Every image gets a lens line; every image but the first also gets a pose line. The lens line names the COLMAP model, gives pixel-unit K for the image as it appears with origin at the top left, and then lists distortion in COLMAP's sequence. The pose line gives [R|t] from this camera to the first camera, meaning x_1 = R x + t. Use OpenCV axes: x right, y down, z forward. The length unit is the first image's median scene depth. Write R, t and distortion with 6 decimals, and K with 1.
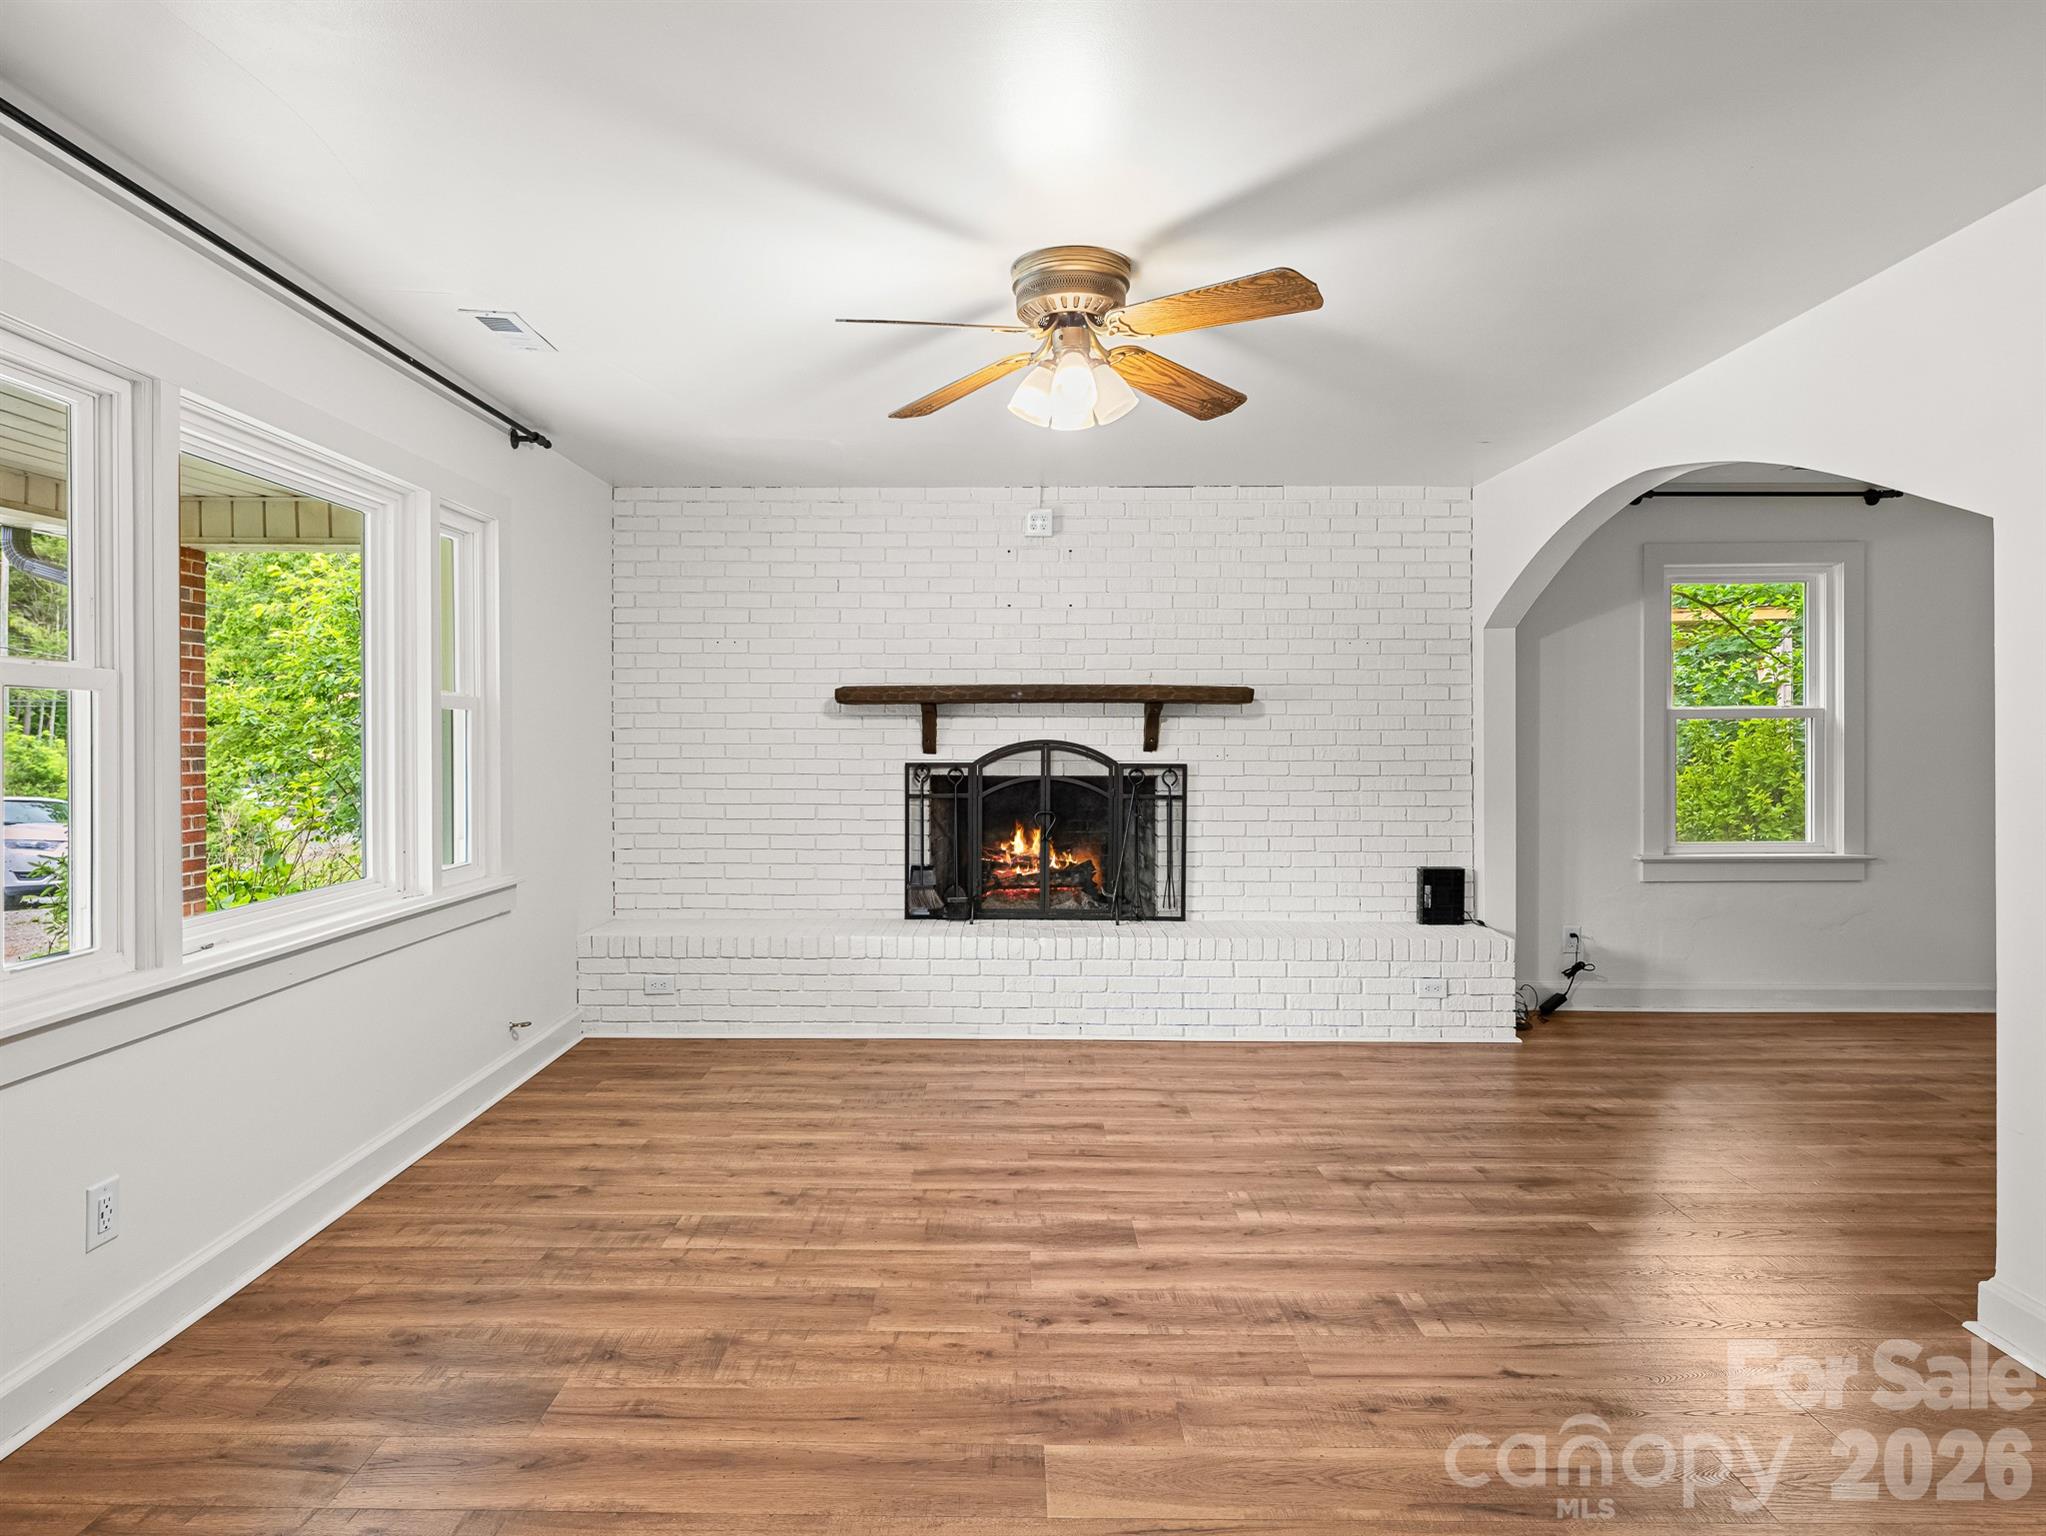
lens RADIAL K [[1123.8, 0, 1016.2], [0, 1123.8, 747.9], [0, 0, 1]] dist [0.003250, -0.003700]
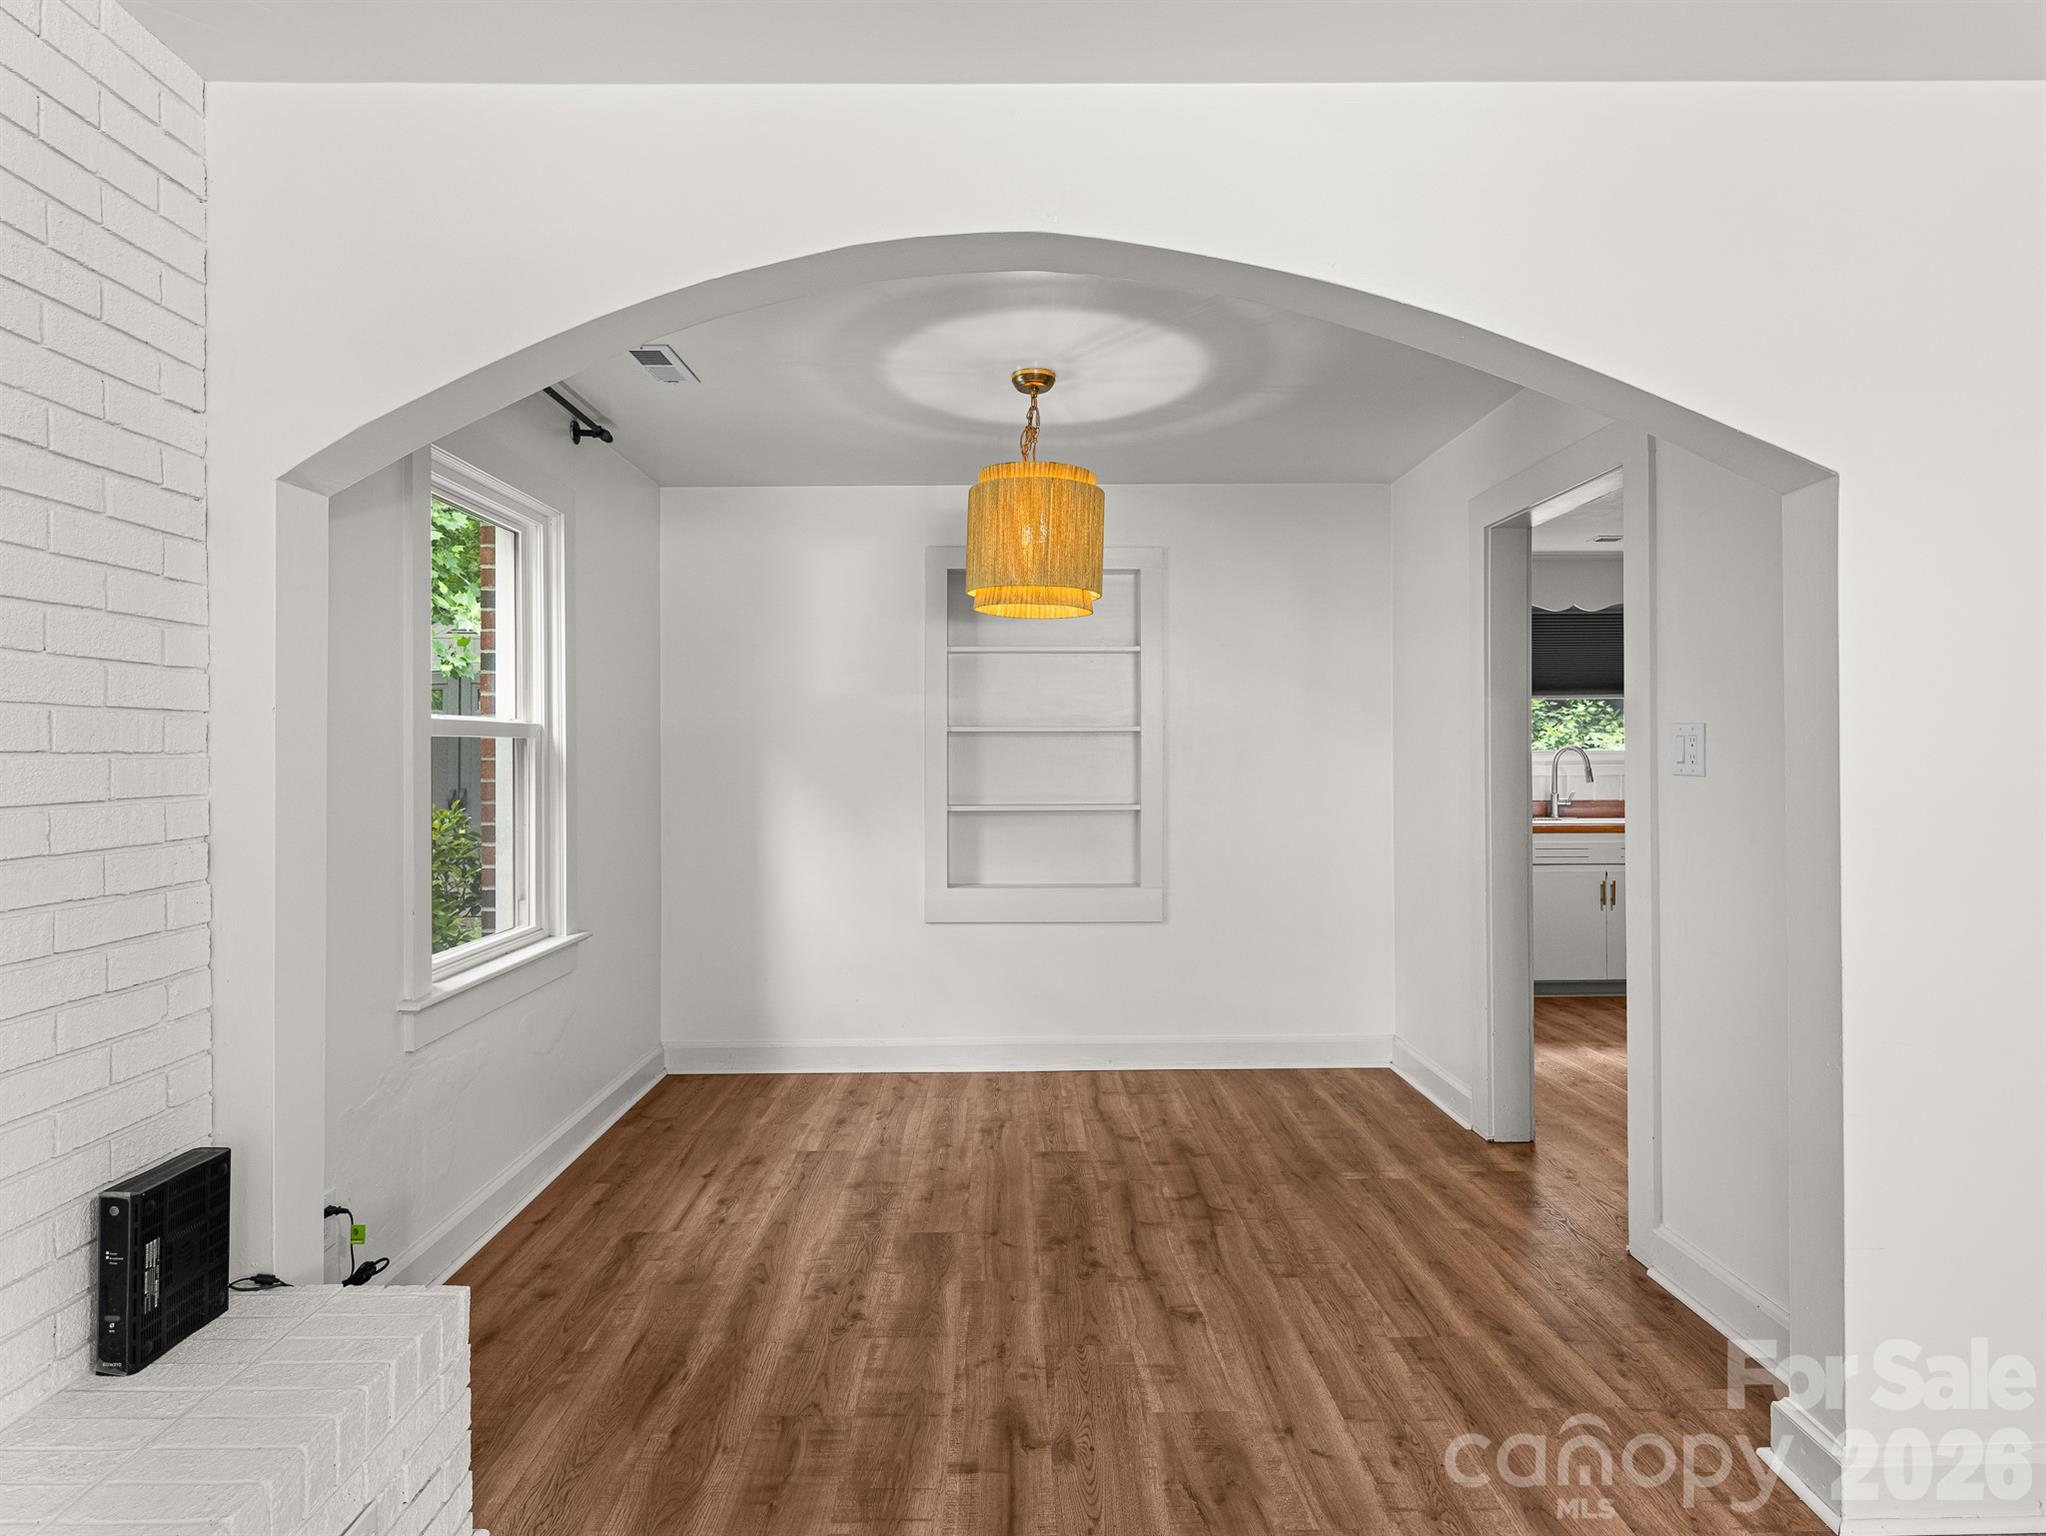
lens RADIAL K [[1123.8, 0, 1016.2], [0, 1123.8, 747.9], [0, 0, 1]] dist [0.003250, -0.003700]
pose [[-0.006449, 0.007995, 0.999947, 0.045561], [0.020561, 0.999758, -0.007861, -0.010012], [-0.999768, 0.020509, -0.006612, 0.762071]]
